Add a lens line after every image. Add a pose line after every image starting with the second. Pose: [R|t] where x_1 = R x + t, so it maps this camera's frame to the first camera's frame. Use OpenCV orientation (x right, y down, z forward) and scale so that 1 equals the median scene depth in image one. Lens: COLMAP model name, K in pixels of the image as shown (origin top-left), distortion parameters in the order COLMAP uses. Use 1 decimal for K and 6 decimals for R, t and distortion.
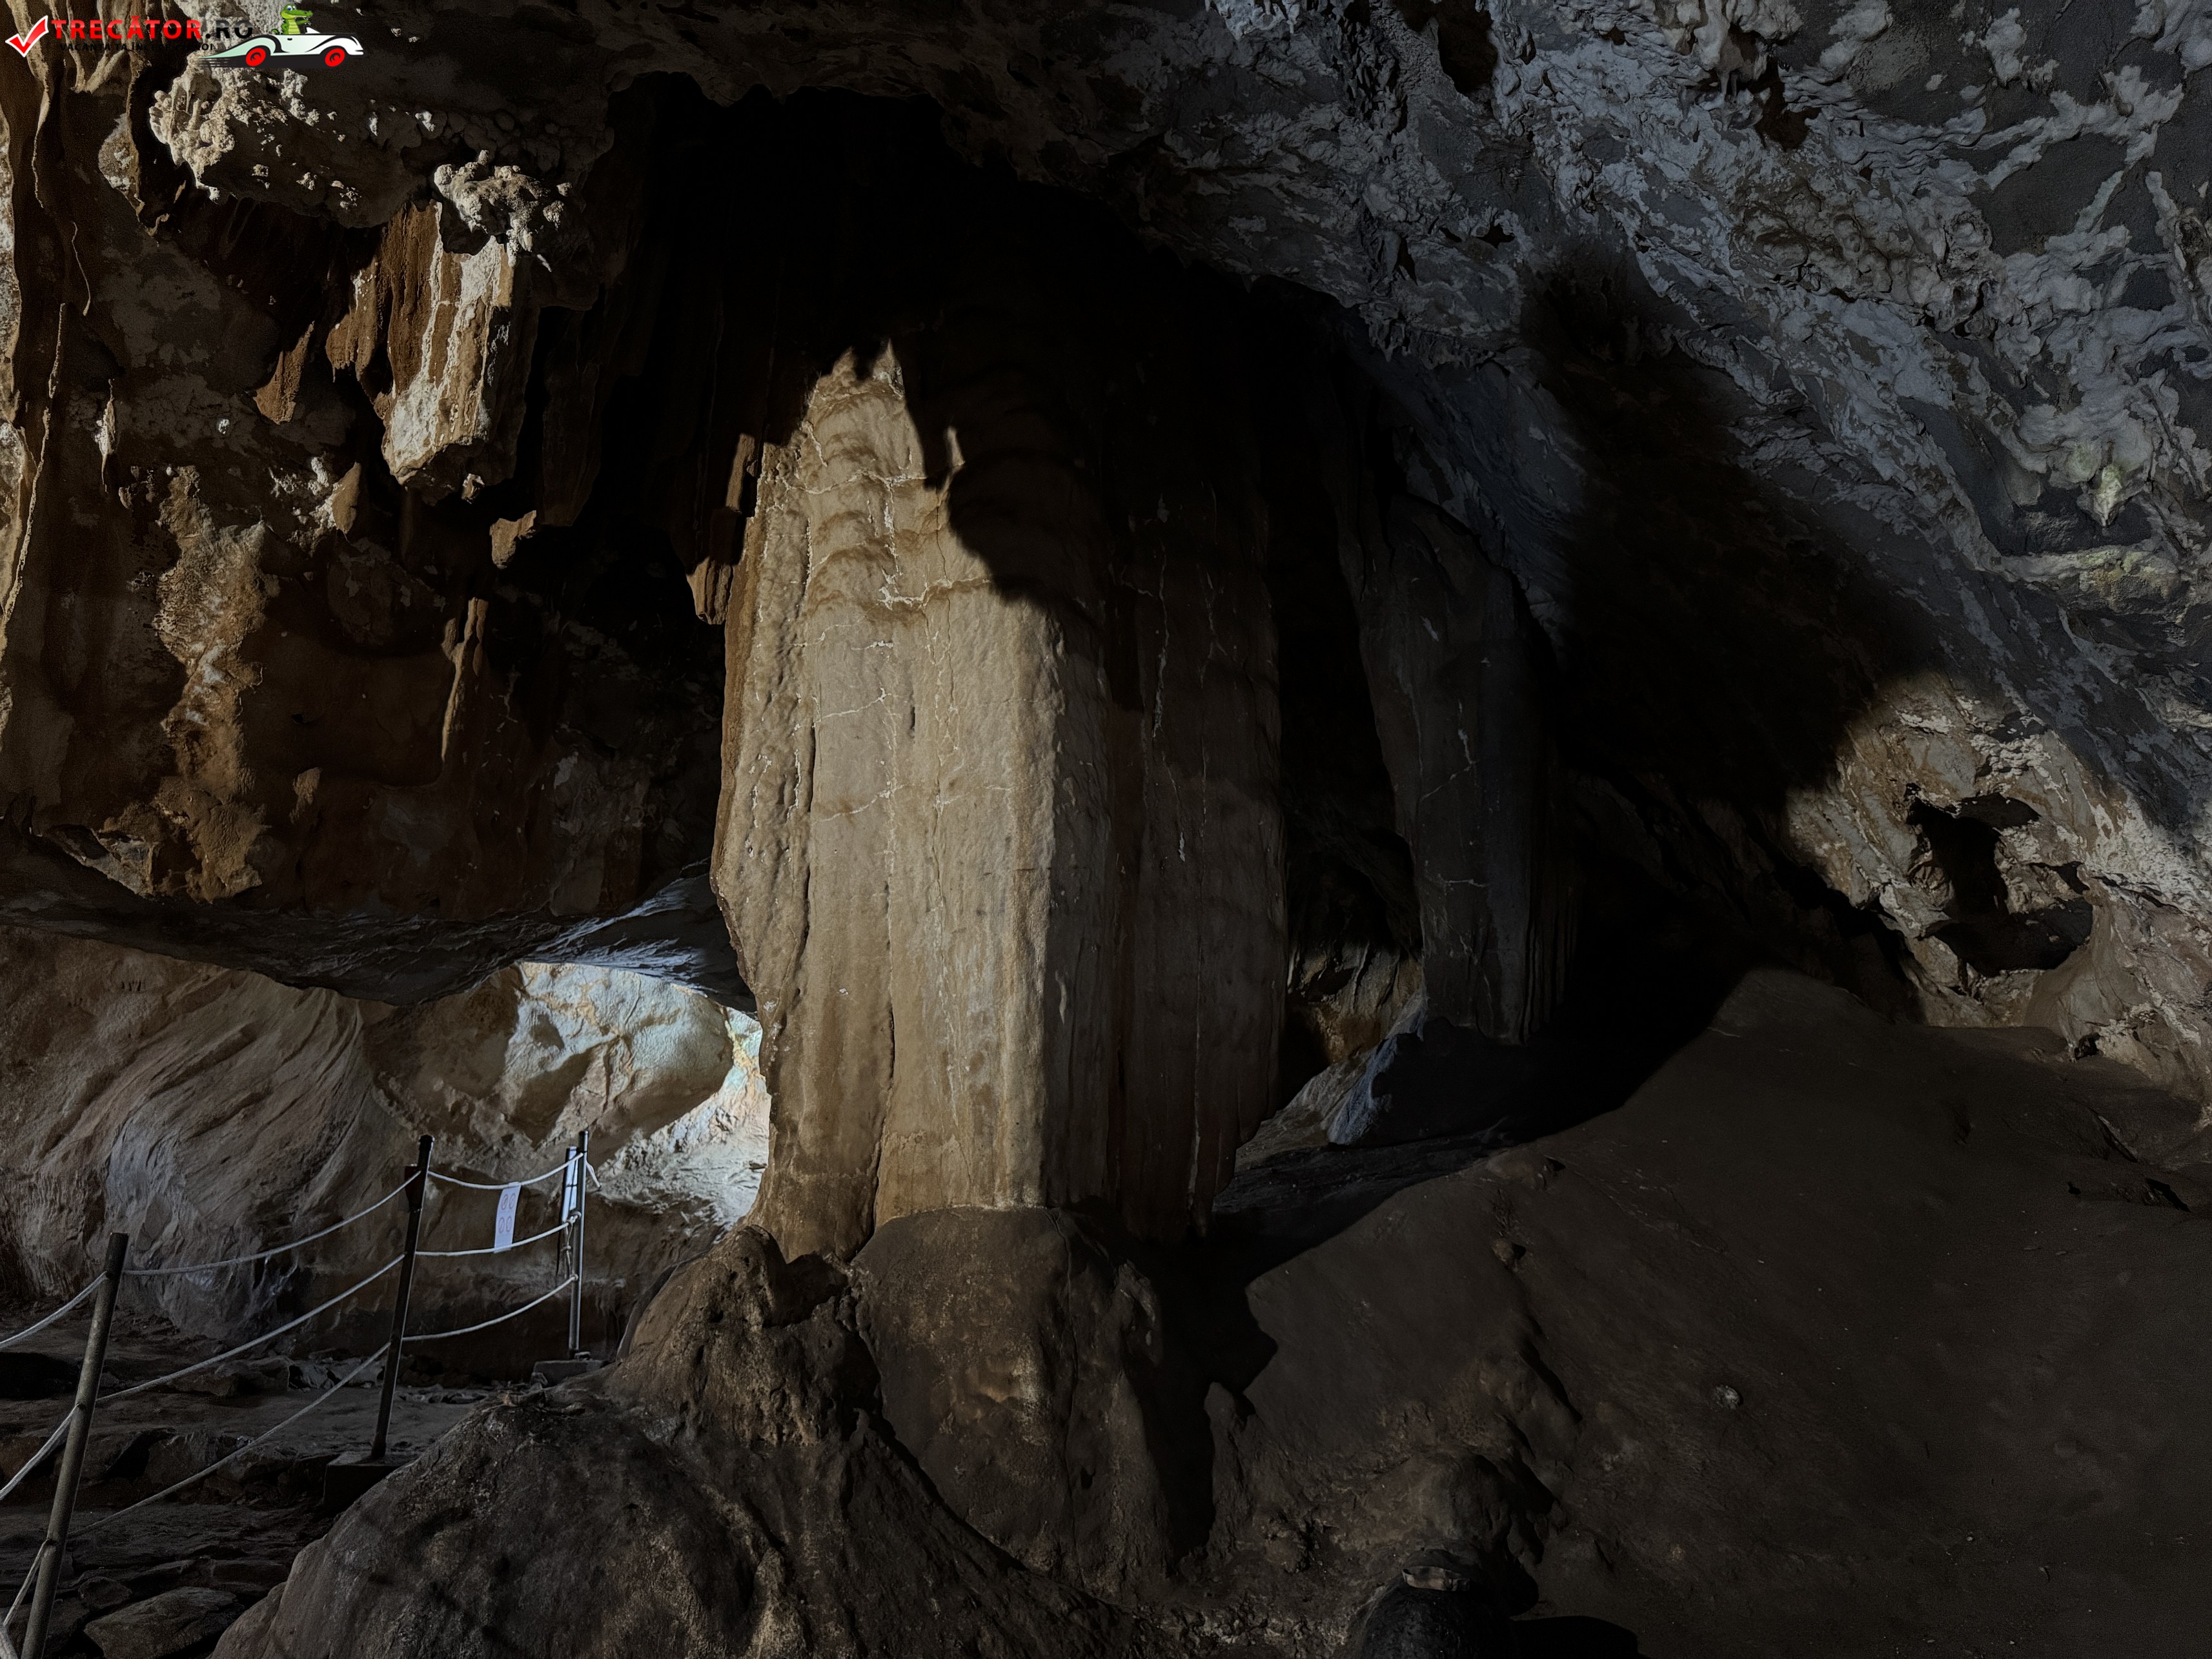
lens RADIAL K [[1561.4, 0, 1116.0], [0, 1561.4, 828.7], [0, 0, 1]] dist [0.052279, -0.062999]
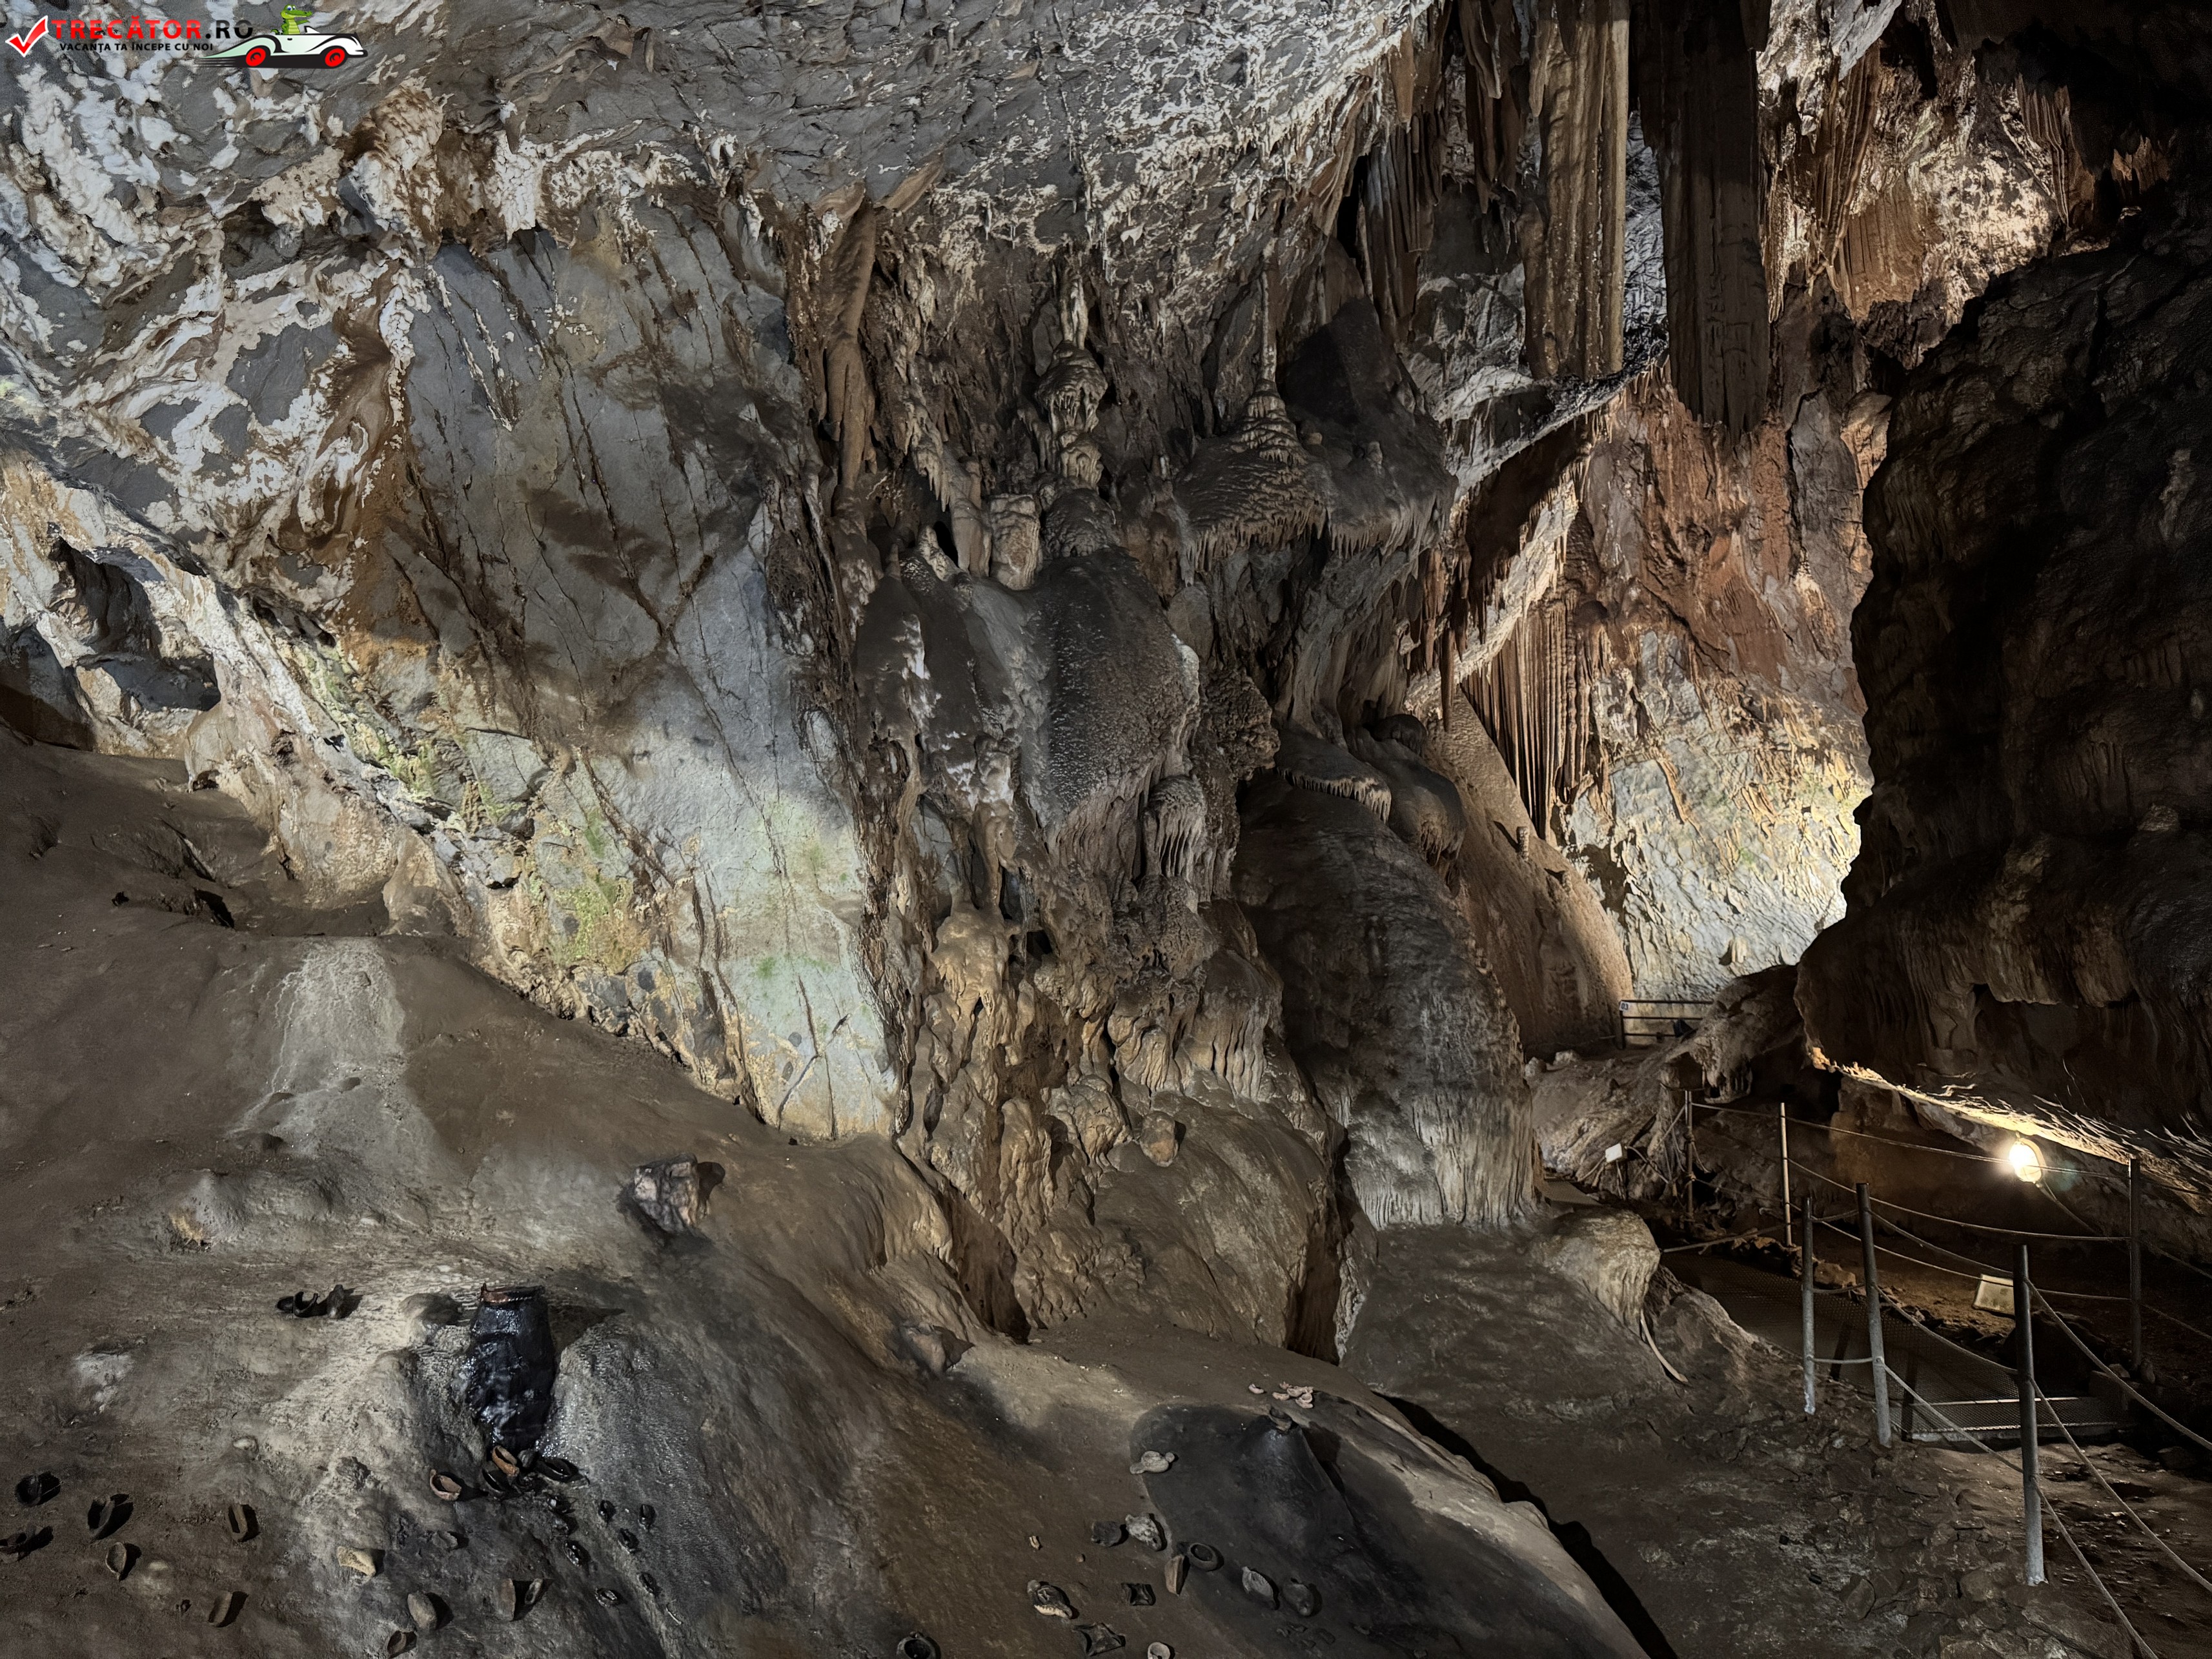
lens RADIAL K [[1561.4, 0, 1099.2], [0, 1561.4, 830.9], [0, 0, 1]] dist [0.052279, -0.062999]
pose [[0.594932, 0.057354, 0.801727, 0.124096], [-0.194777, 0.978009, 0.074572, -0.059984], [-0.779819, -0.200523, 0.593020, -0.307868]]
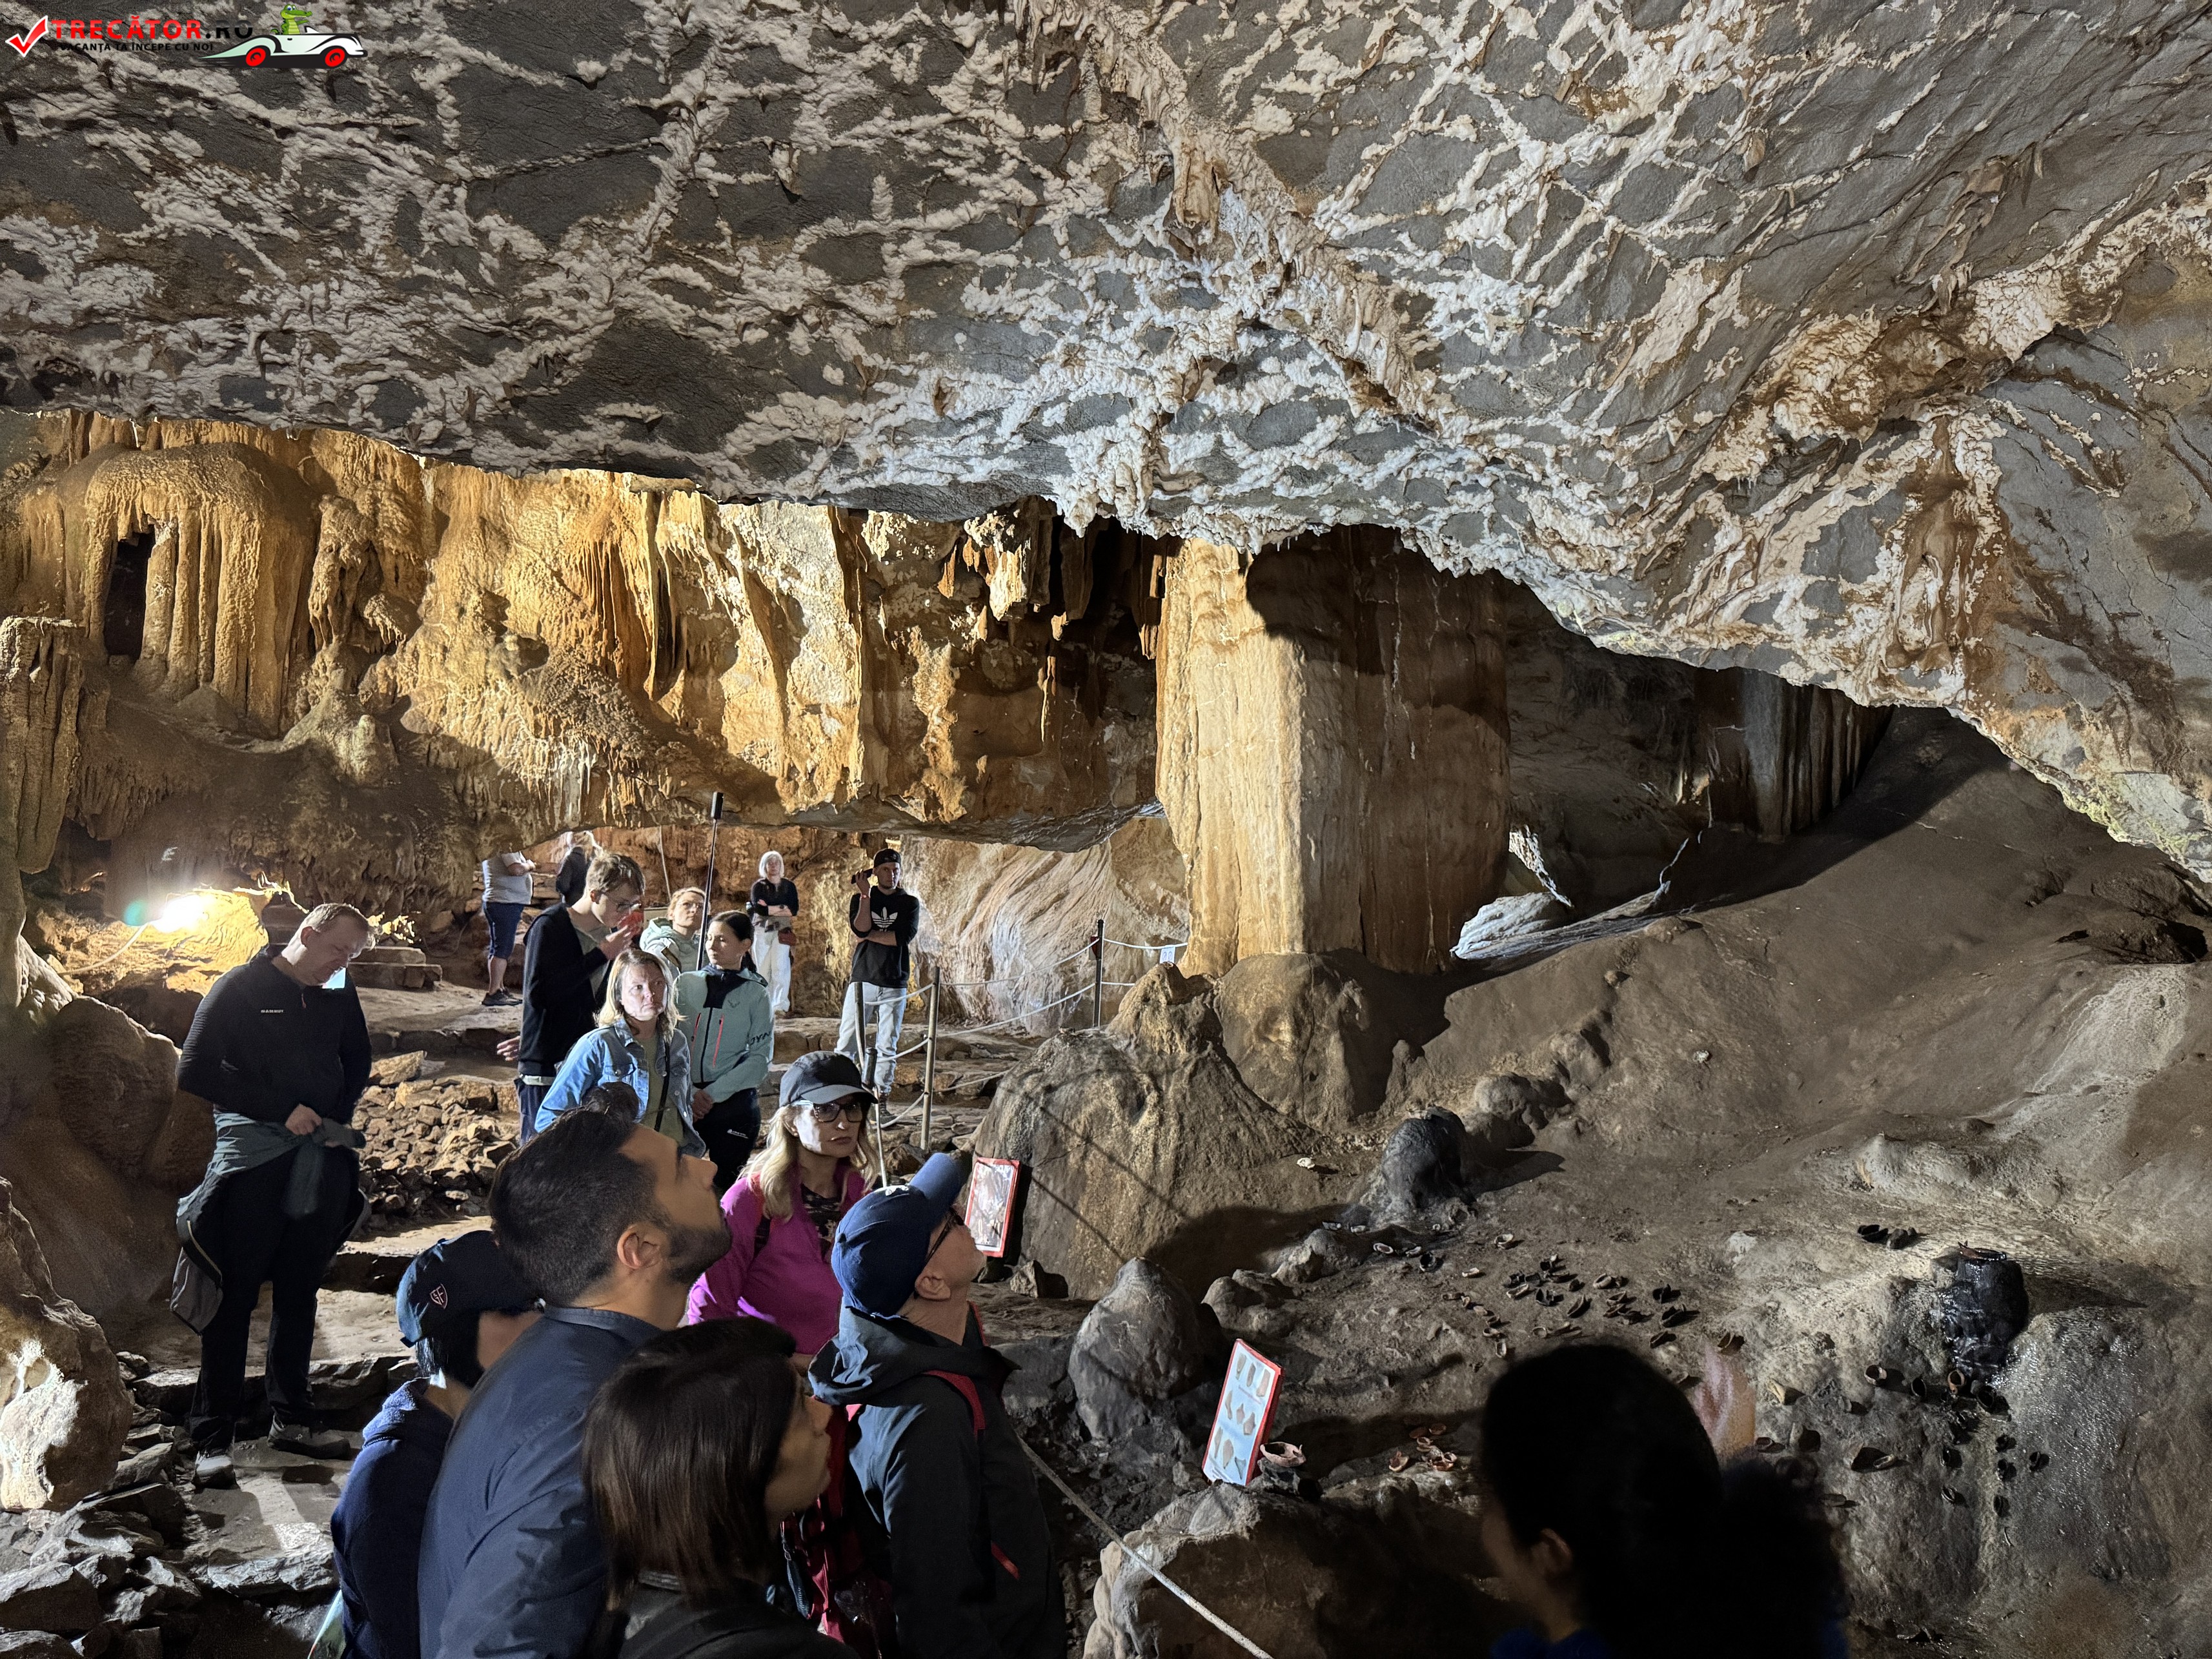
lens RADIAL K [[1561.4, 0, 1105.7], [0, 1561.4, 837.8], [0, 0, 1]] dist [0.052279, -0.062999]
pose [[0.858306, -0.047066, -0.510975, 0.728266], [0.122105, 0.985915, 0.114293, -0.153137], [0.498399, -0.160491, 0.851963, -0.762189]]
